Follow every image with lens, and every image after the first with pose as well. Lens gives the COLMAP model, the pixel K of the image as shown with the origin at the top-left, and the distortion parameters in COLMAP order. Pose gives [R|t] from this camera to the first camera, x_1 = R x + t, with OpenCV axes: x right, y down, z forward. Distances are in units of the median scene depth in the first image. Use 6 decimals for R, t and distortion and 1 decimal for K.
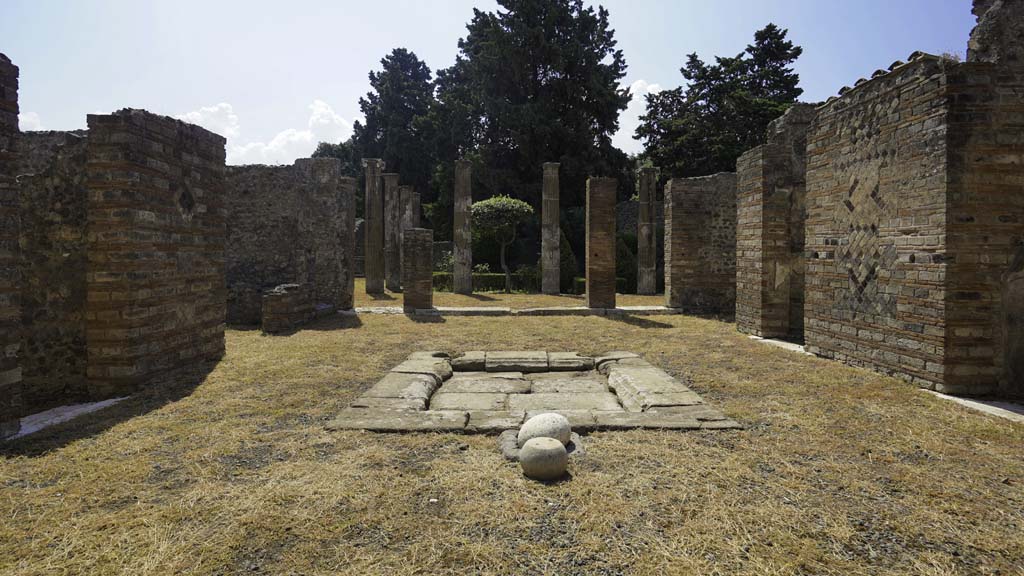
lens RADIAL K [[513.6, 0, 505.8], [0, 513.6, 261.5], [0, 0, 1]] dist [-0.000977, -0.000350]
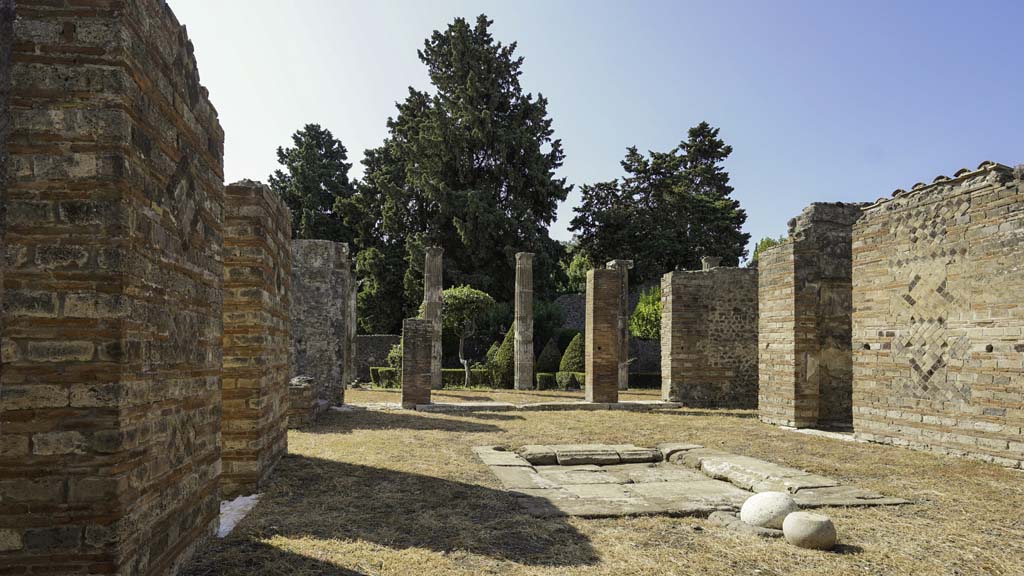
lens RADIAL K [[554.3, 0, 472.0], [0, 554.3, 339.6], [0, 0, 1]] dist [-0.001300, -0.000022]
pose [[0.991650, 0.008212, 0.128697, -0.206263], [-0.003772, 0.999391, -0.034699, 0.009568], [-0.128903, 0.033923, 0.991077, -0.012220]]
